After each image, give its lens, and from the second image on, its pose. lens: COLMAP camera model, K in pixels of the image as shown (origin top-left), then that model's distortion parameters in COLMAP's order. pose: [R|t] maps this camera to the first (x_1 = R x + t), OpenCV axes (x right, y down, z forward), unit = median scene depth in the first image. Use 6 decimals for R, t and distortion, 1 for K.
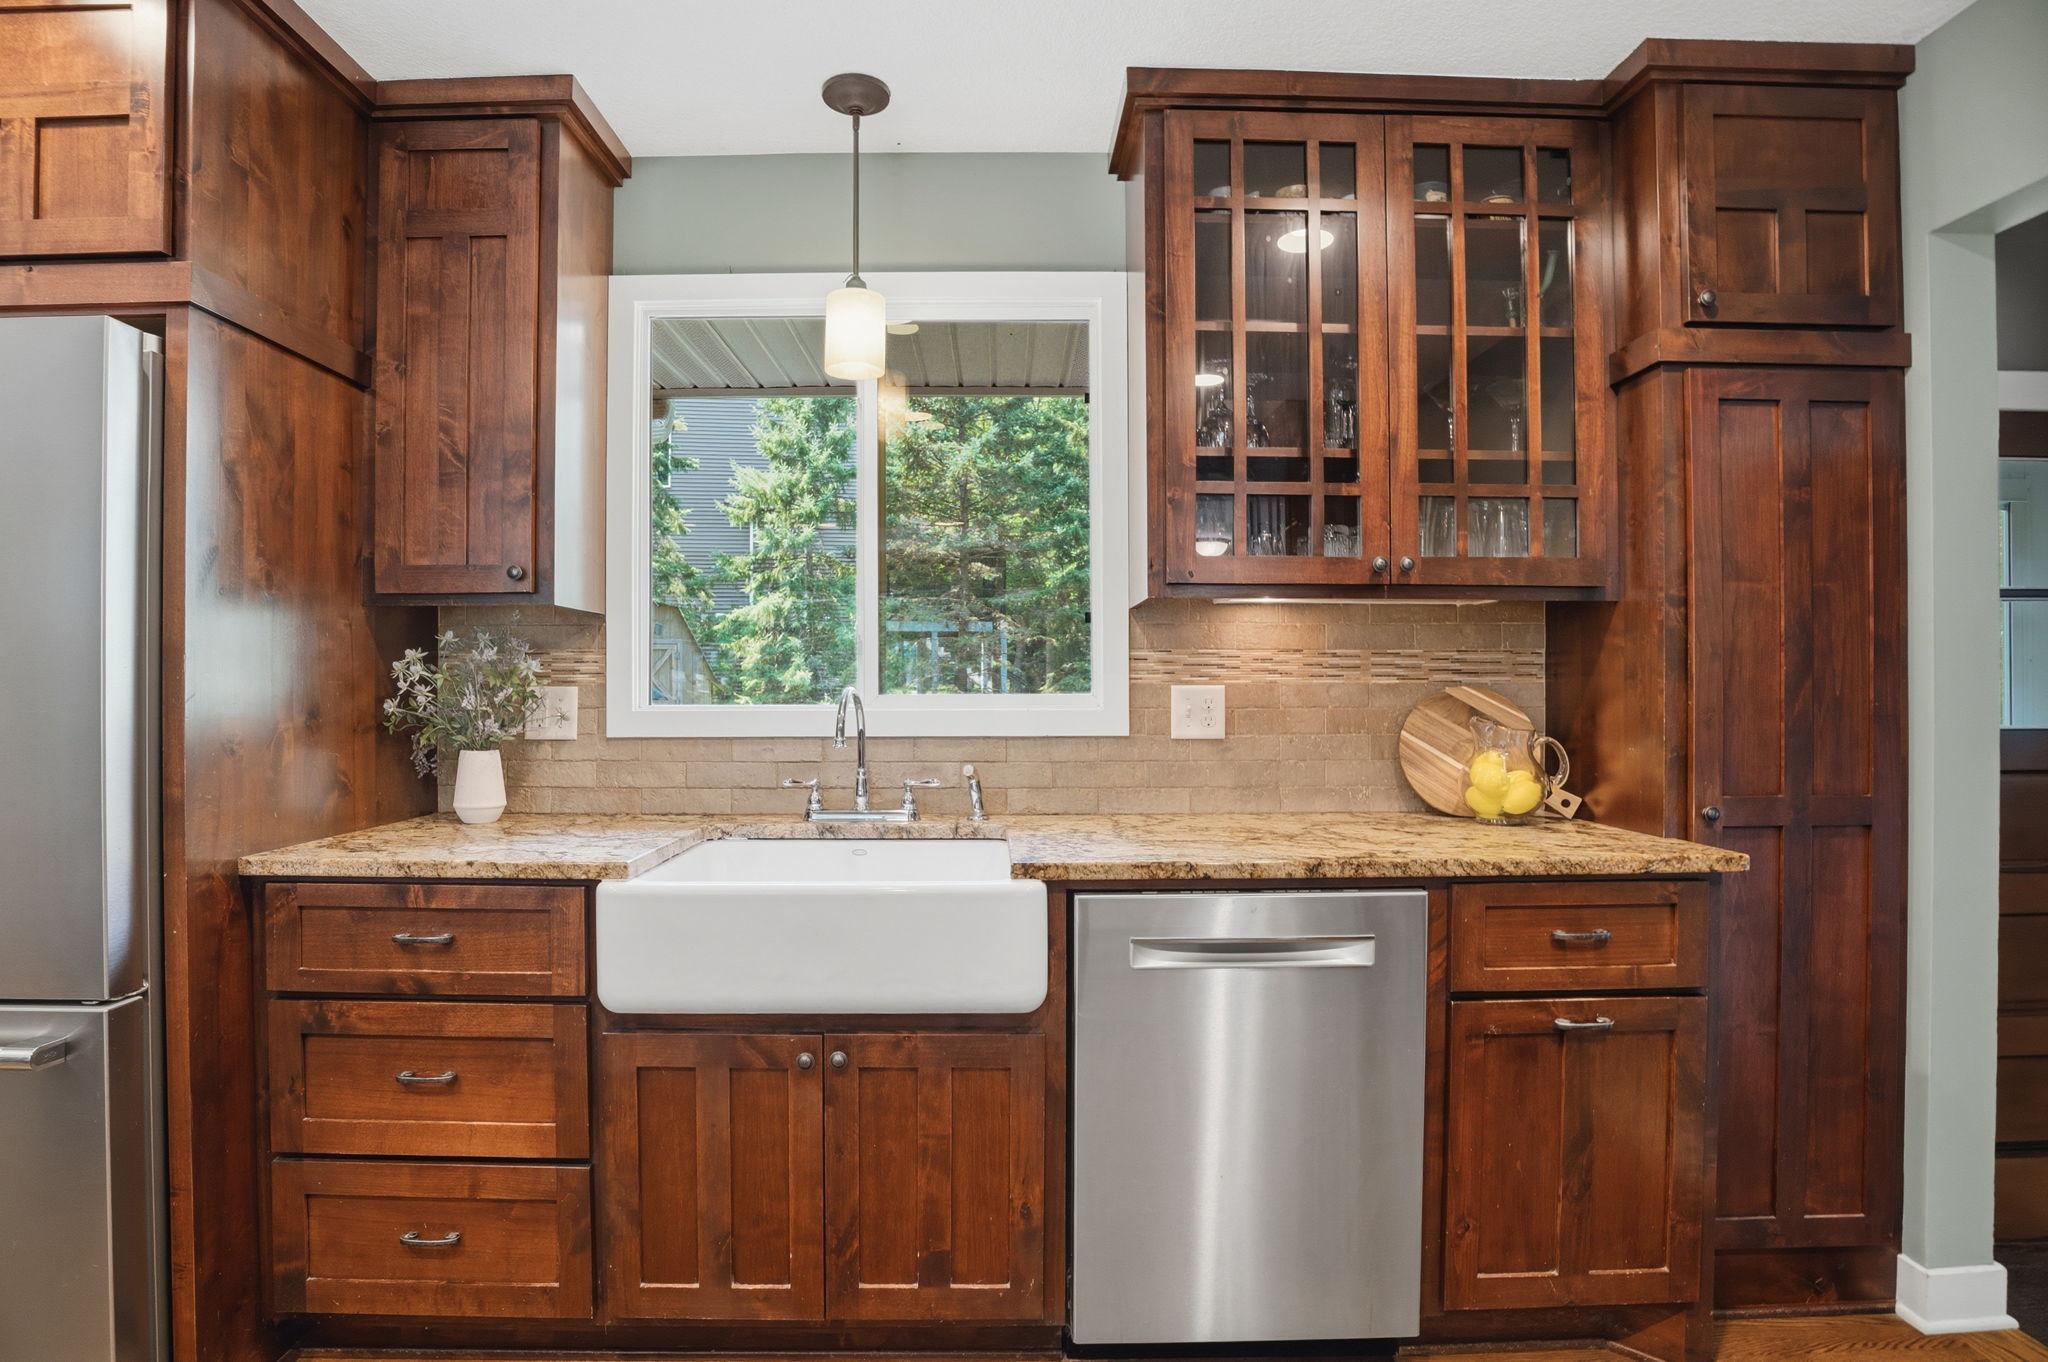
lens RADIAL K [[1068.7, 0, 1012.7], [0, 1068.7, 682.3], [0, 0, 1]] dist [-0.037991, 0.011378]
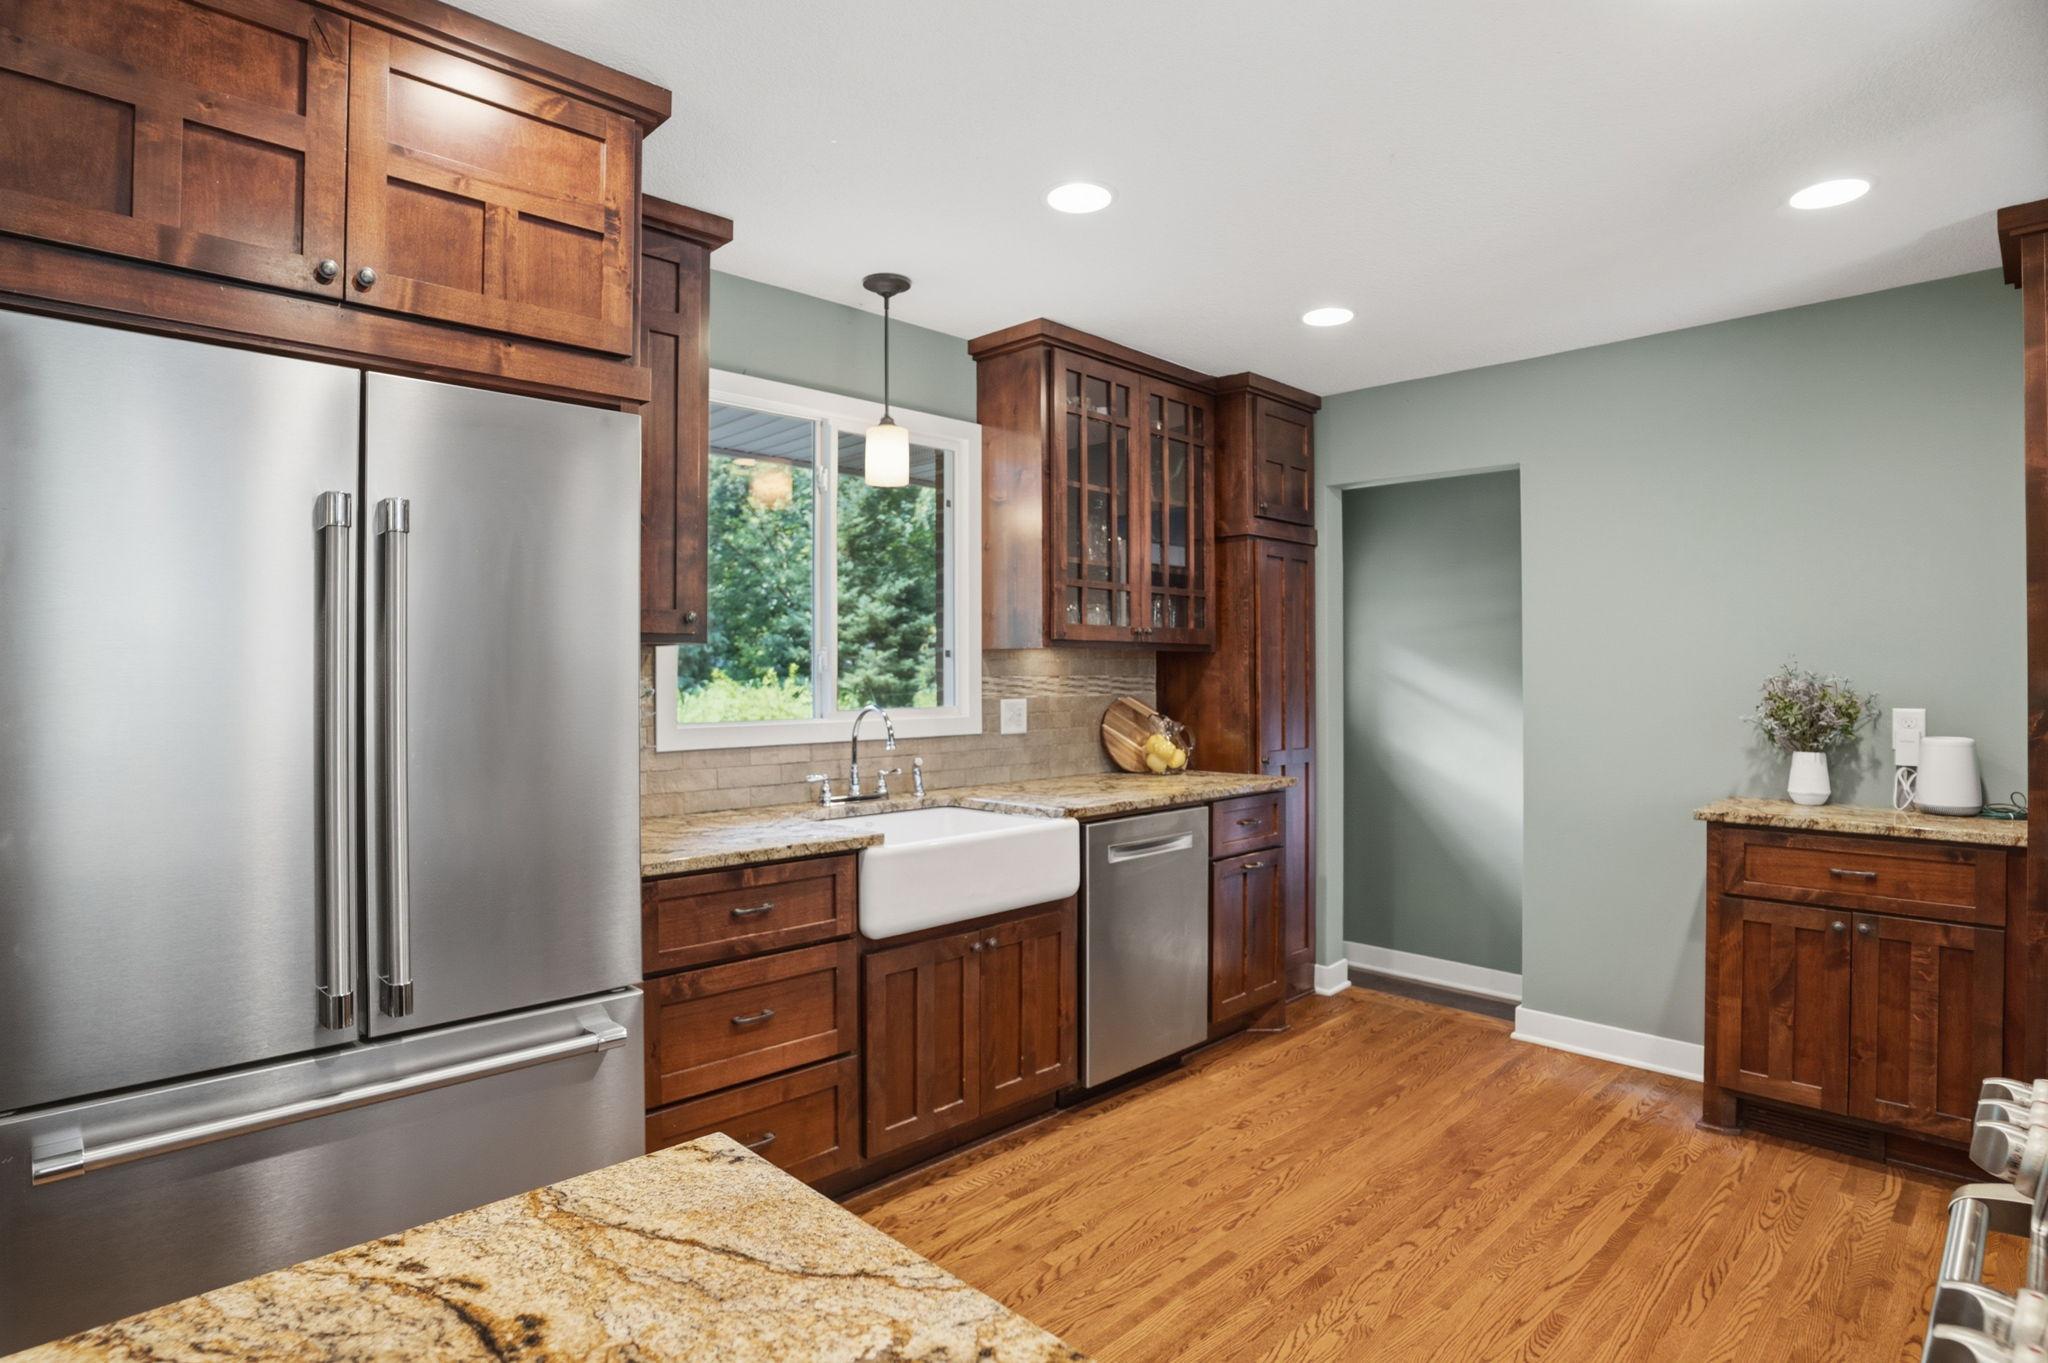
lens RADIAL K [[1068.7, 0, 1012.7], [0, 1068.7, 682.8], [0, 0, 1]] dist [-0.037991, 0.011378]
pose [[0.721421, -0.006395, 0.692467, -1.042737], [0.000612, 0.999963, 0.008598, -0.039606], [-0.692496, -0.005779, 0.721398, -0.137479]]
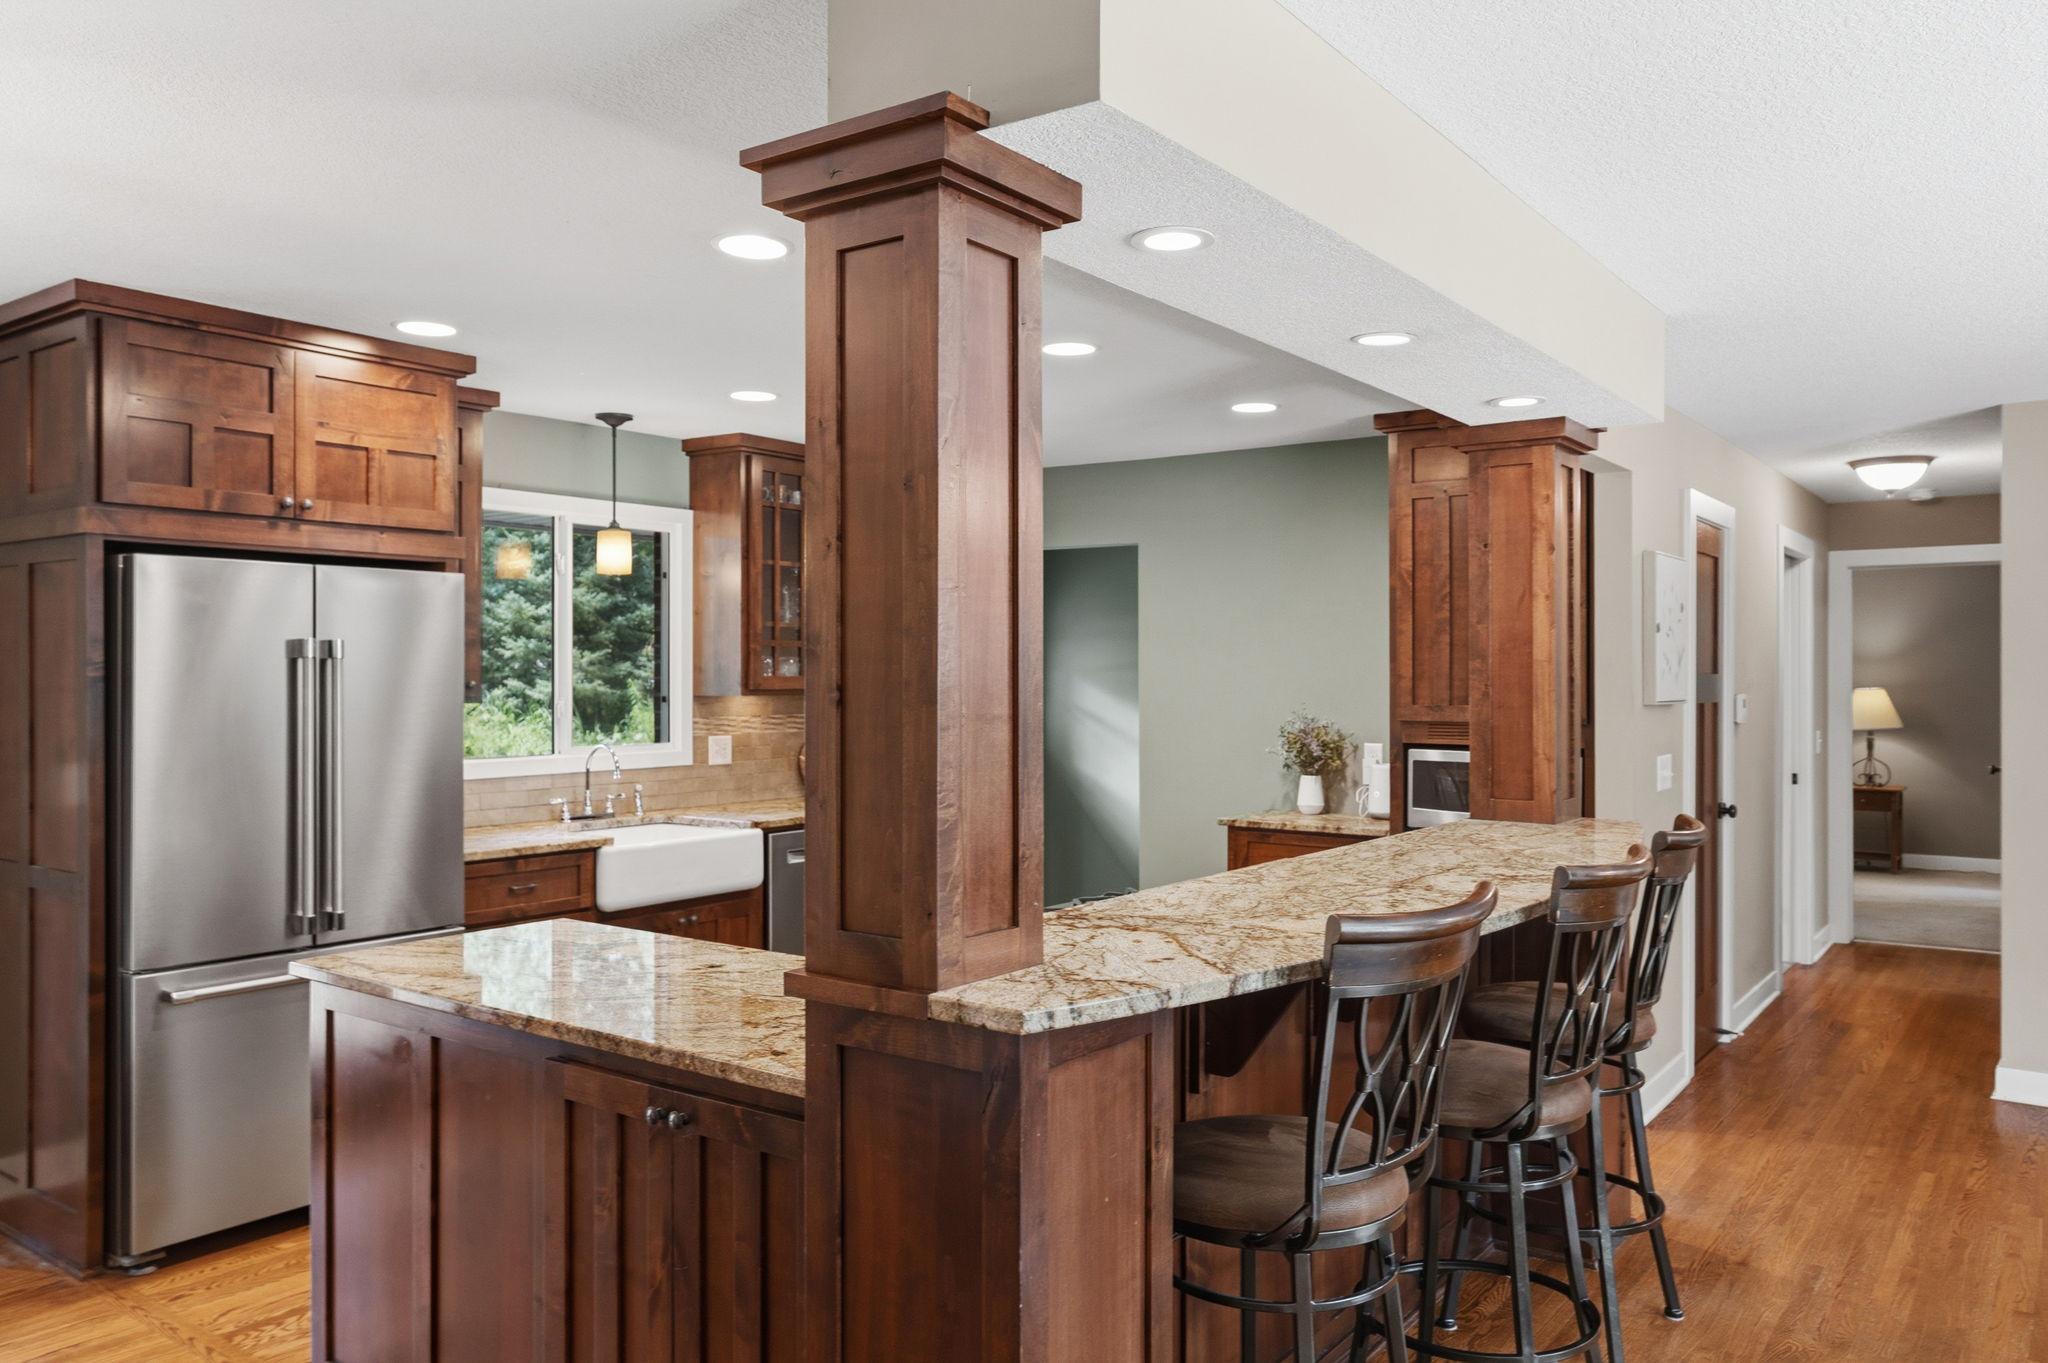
lens RADIAL K [[1473.2, 0, 1024.0], [0, 1473.2, 681.5], [0, 0, 1]] dist [-0.004243, -0.002665]
pose [[0.595443, -0.002667, 0.803393, -1.832845], [-0.002700, 0.999982, 0.005321, -0.124725], [-0.803393, -0.005337, 0.595425, -1.118569]]
